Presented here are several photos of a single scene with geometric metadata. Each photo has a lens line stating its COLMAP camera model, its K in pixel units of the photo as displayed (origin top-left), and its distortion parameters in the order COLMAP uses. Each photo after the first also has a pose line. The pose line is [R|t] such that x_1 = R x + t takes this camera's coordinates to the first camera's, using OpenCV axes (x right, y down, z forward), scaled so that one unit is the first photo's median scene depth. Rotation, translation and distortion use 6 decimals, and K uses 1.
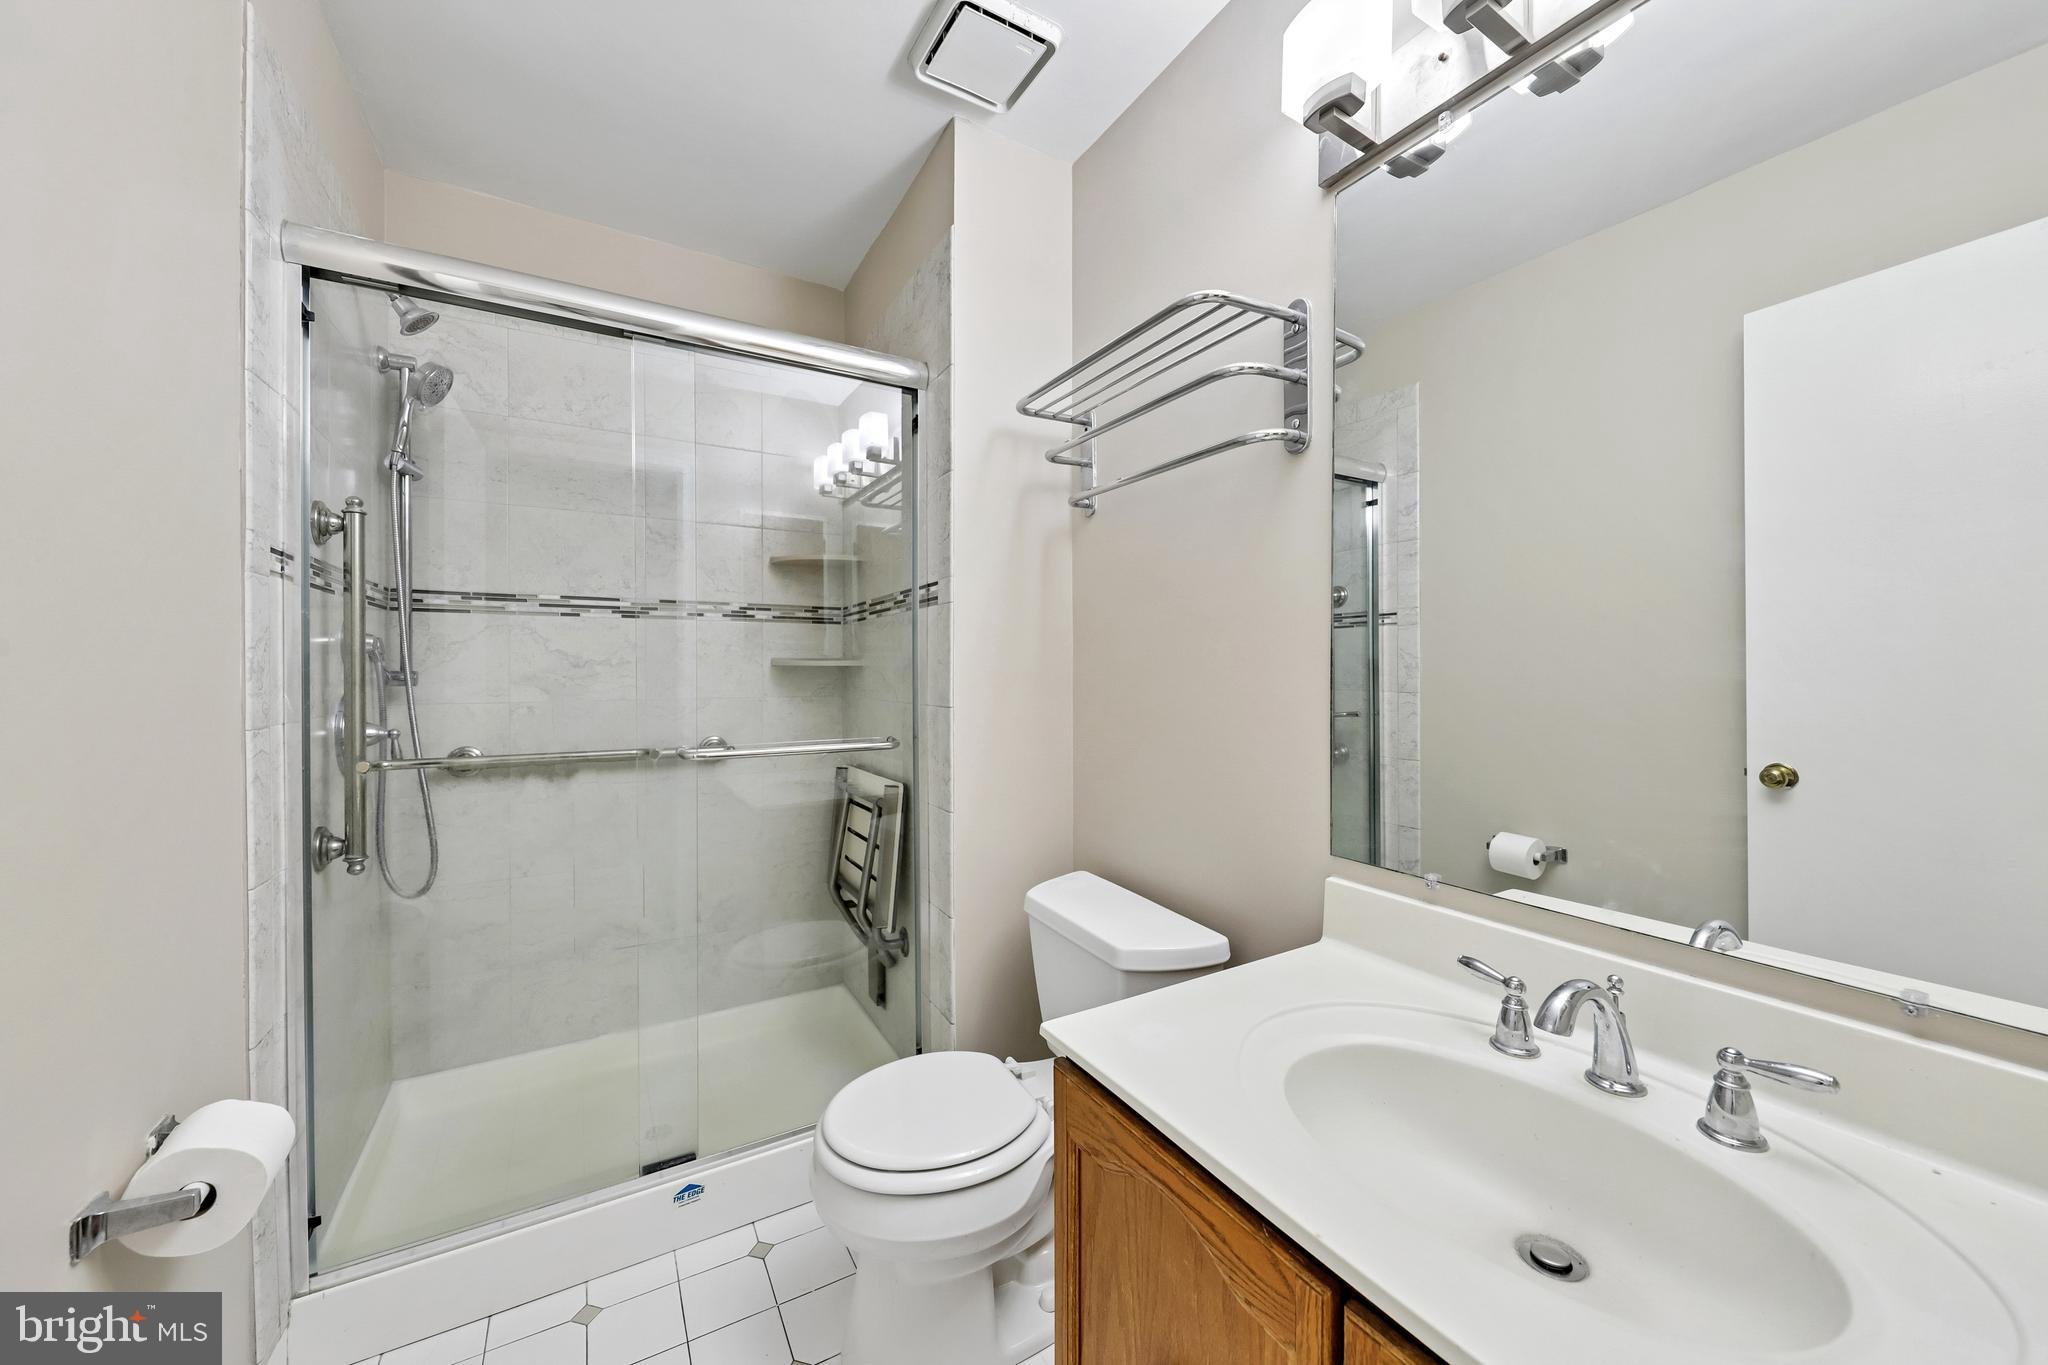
lens RADIAL K [[745.7, 0, 1019.0], [0, 745.7, 674.1], [0, 0, 1]] dist [0.005717, -0.000077]
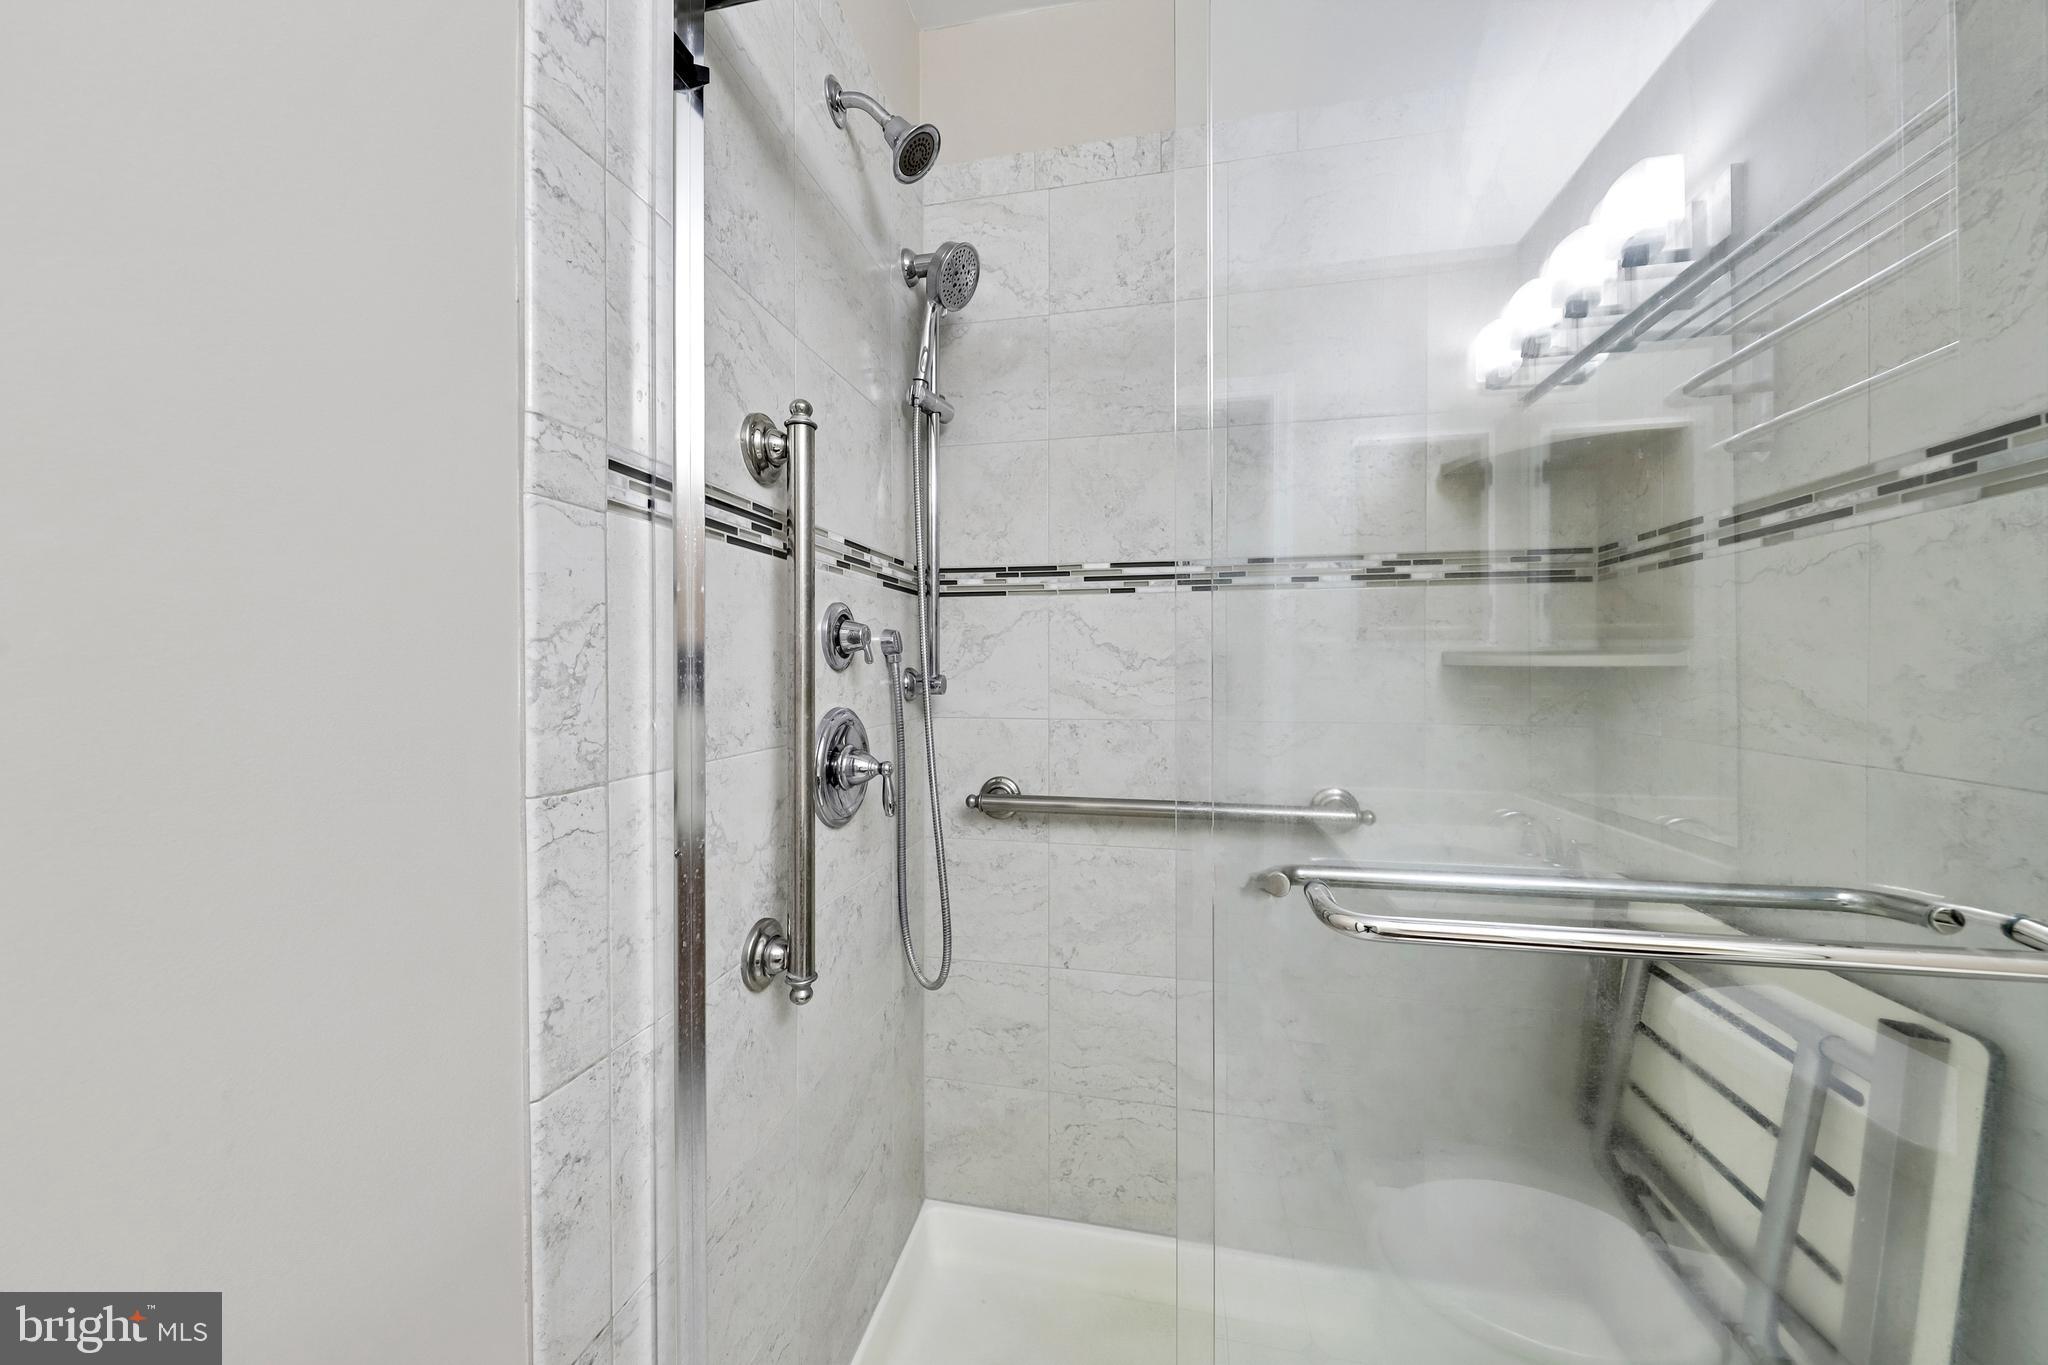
lens RADIAL K [[745.7, 0, 1019.0], [0, 745.7, 674.1], [0, 0, 1]] dist [0.005717, -0.000077]
pose [[0.744744, 0.005119, -0.667331, -0.233665], [-0.002776, 0.999986, 0.004573, -0.007778], [0.667345, -0.001553, 0.744747, 0.460983]]
